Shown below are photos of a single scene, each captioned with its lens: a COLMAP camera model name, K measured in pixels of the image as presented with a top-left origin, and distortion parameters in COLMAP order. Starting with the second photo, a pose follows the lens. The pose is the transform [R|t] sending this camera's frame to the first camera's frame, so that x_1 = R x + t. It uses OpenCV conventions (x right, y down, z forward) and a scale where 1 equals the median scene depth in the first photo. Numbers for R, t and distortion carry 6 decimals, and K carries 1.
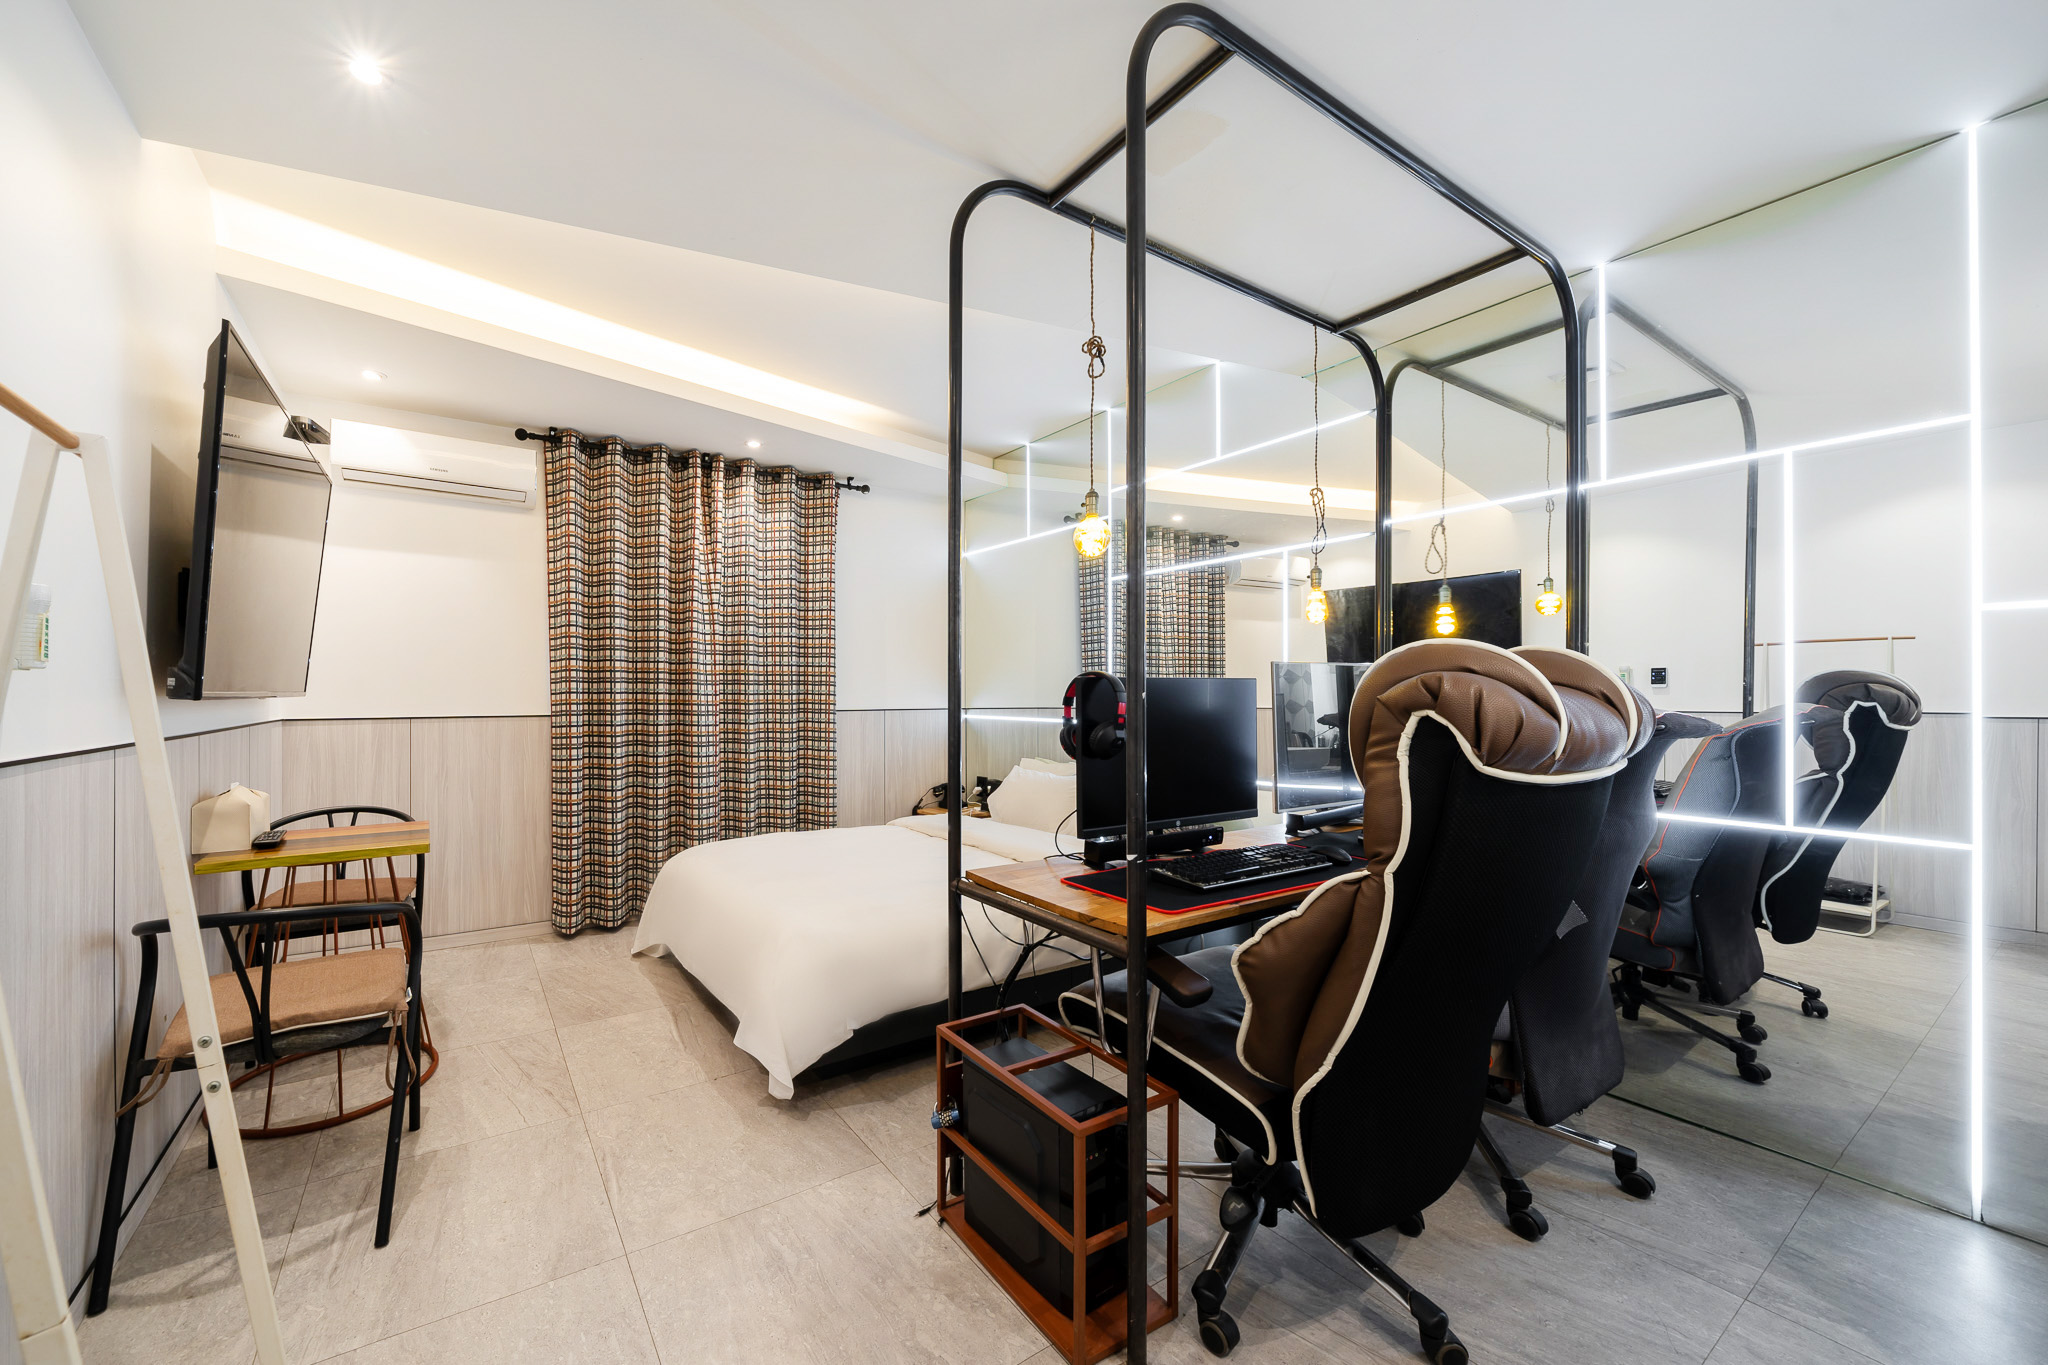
lens RADIAL K [[713.2, 0, 1013.6], [0, 713.2, 697.5], [0, 0, 1]] dist [0.001799, 0.000124]
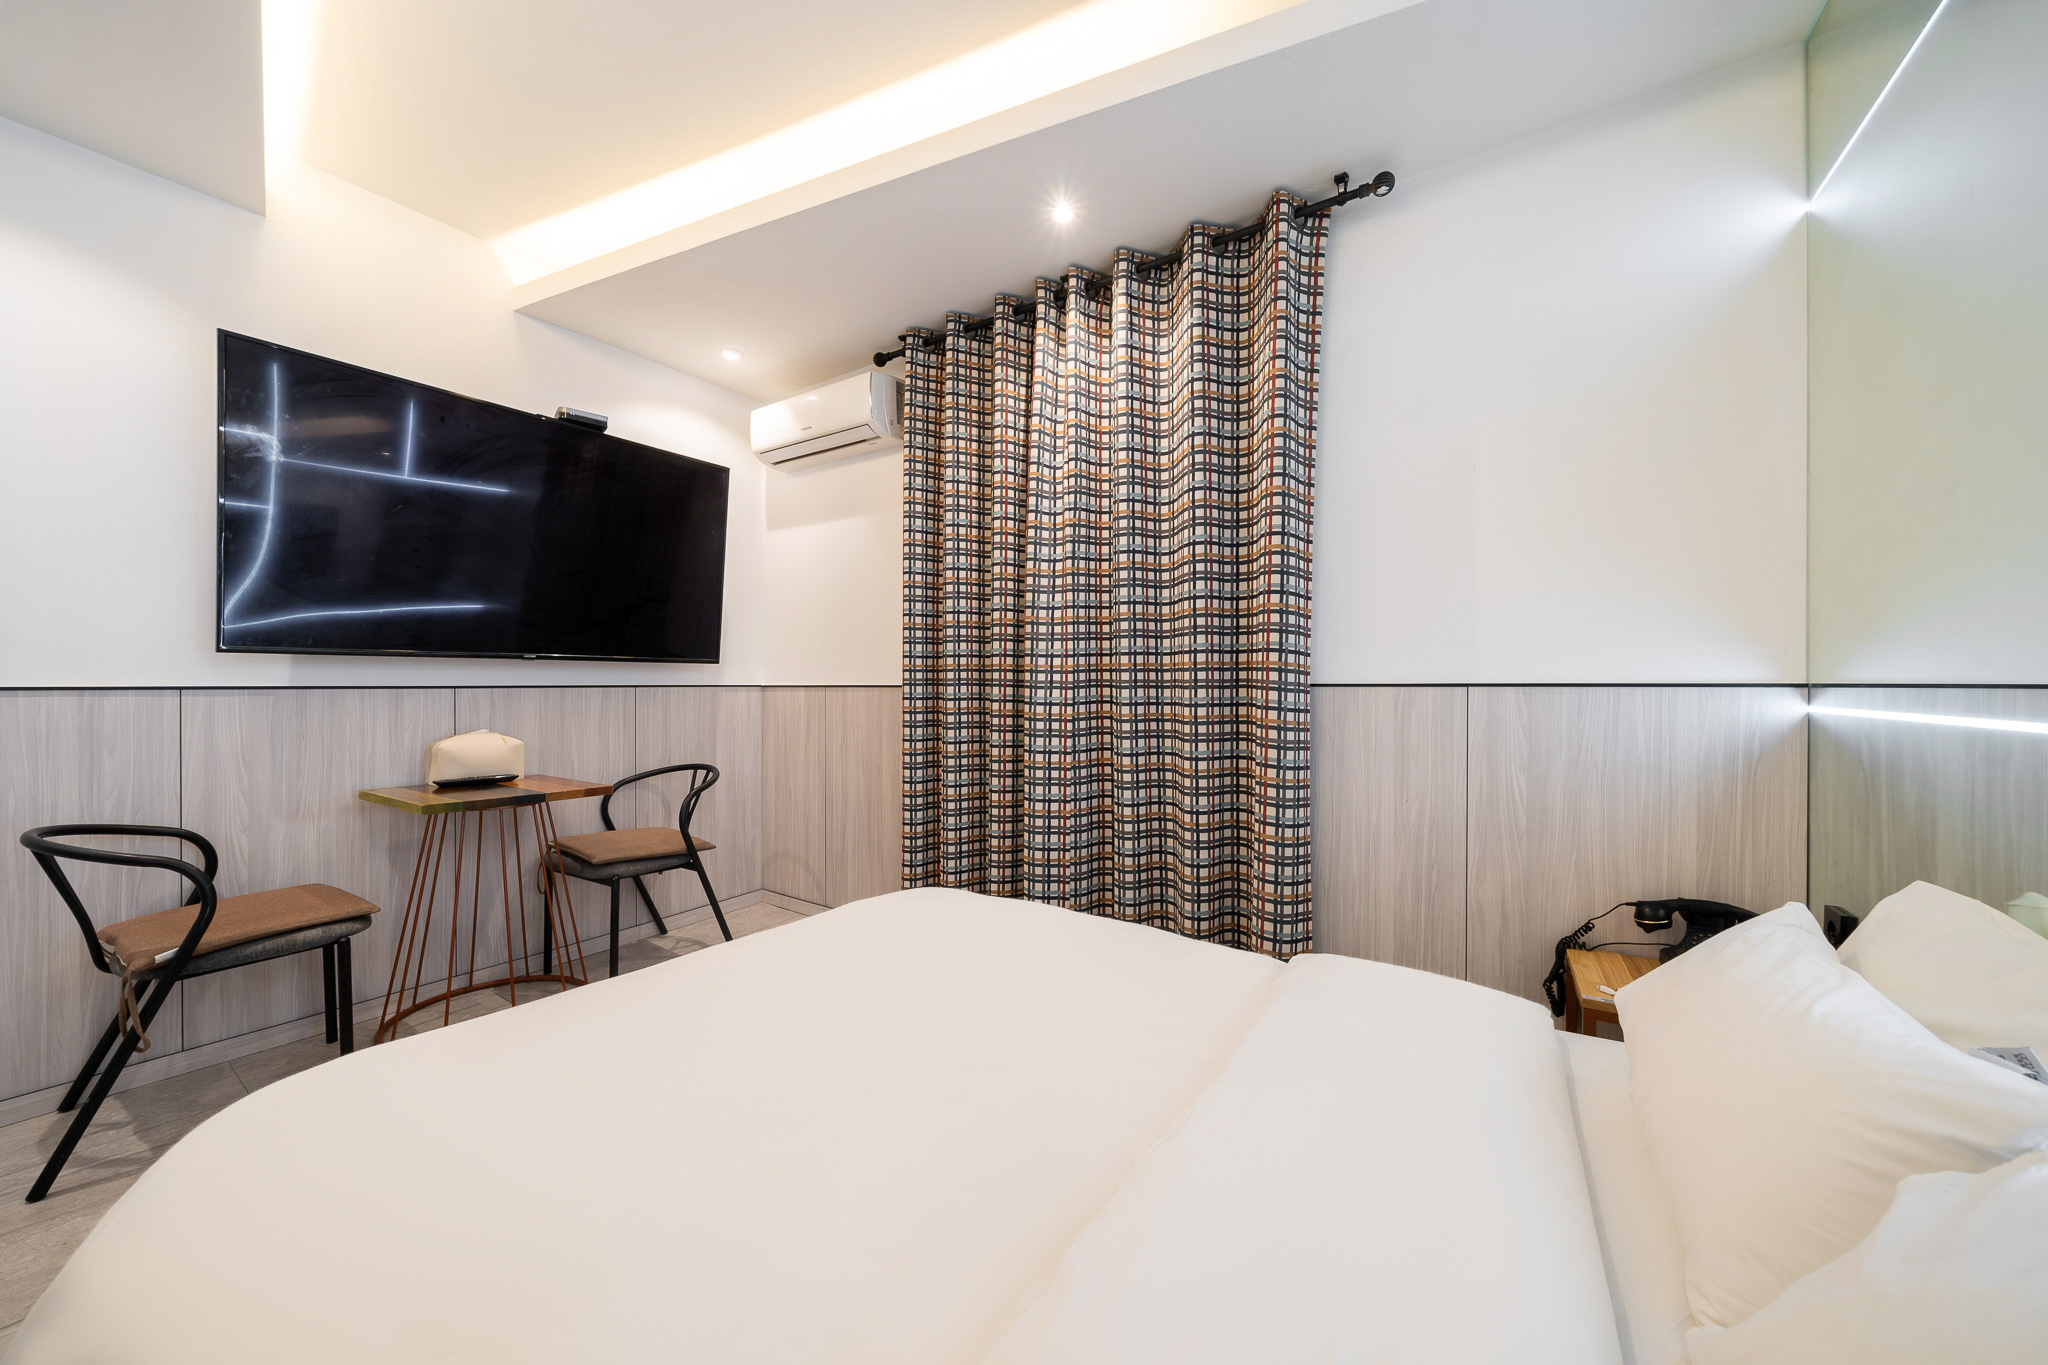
lens RADIAL K [[713.2, 0, 1013.6], [0, 713.2, 697.5], [0, 0, 1]] dist [0.001799, 0.000124]
pose [[0.331138, 0.019780, -0.943375, 0.172110], [-0.001683, 0.999791, 0.020372, 0.020560], [0.943581, -0.005159, 0.331102, 0.799698]]
